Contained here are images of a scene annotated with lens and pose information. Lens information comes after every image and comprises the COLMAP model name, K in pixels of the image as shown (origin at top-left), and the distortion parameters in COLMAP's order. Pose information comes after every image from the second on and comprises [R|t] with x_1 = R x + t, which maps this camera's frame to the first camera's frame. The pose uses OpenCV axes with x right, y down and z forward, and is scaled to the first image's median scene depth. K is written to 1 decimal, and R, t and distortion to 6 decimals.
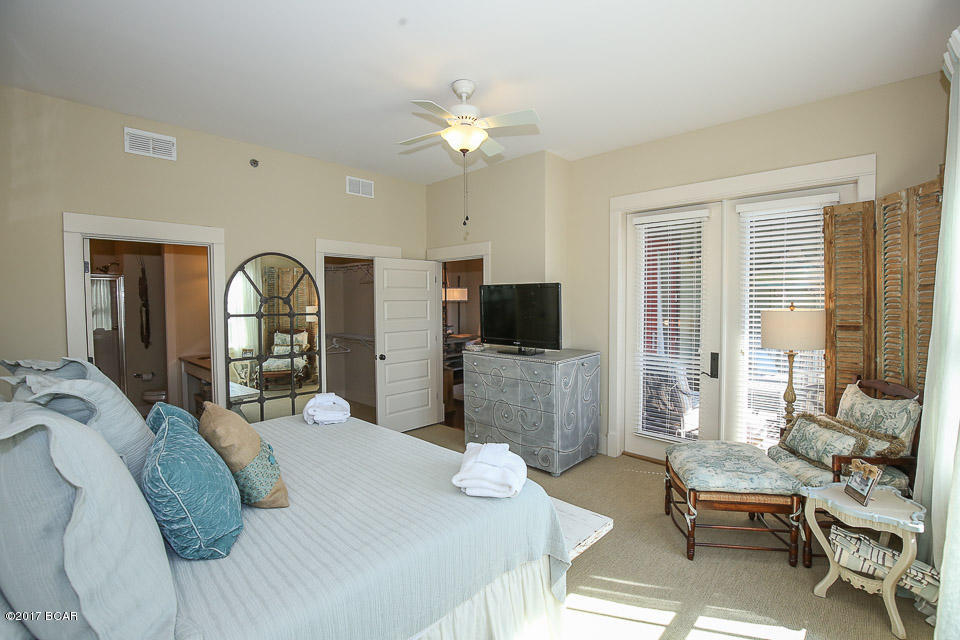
lens RADIAL K [[438.9, 0, 485.0], [0, 438.9, 318.6], [0, 0, 1]] dist [-0.035897, 0.006095]
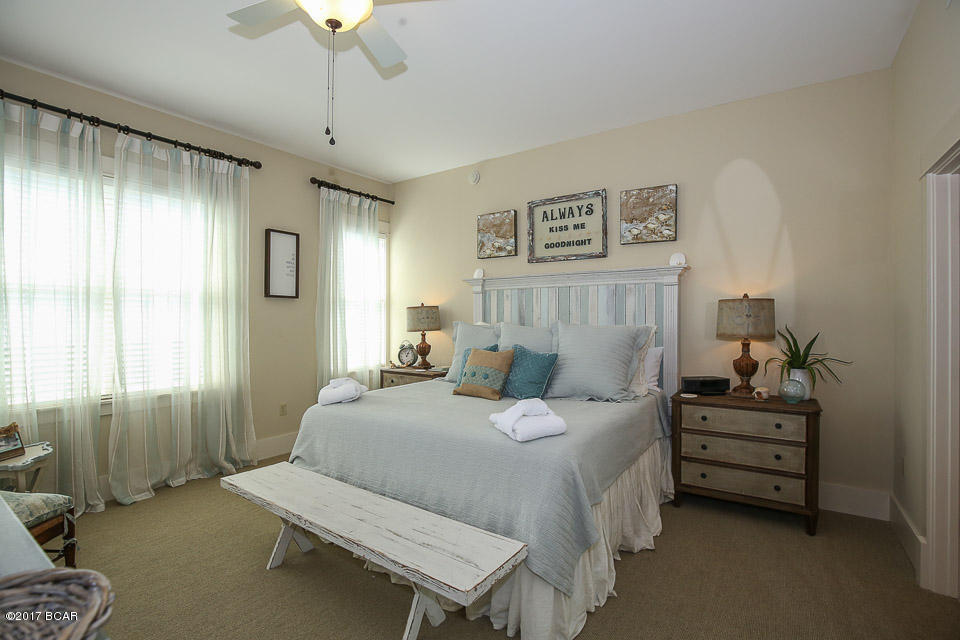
lens RADIAL K [[438.9, 0, 485.0], [0, 438.9, 318.6], [0, 0, 1]] dist [-0.035897, 0.006095]
pose [[-0.987951, 0.006170, -0.154641, -0.130147], [0.000109, 0.999233, 0.039168, 0.001455], [0.154764, 0.038679, -0.987194, 1.329375]]
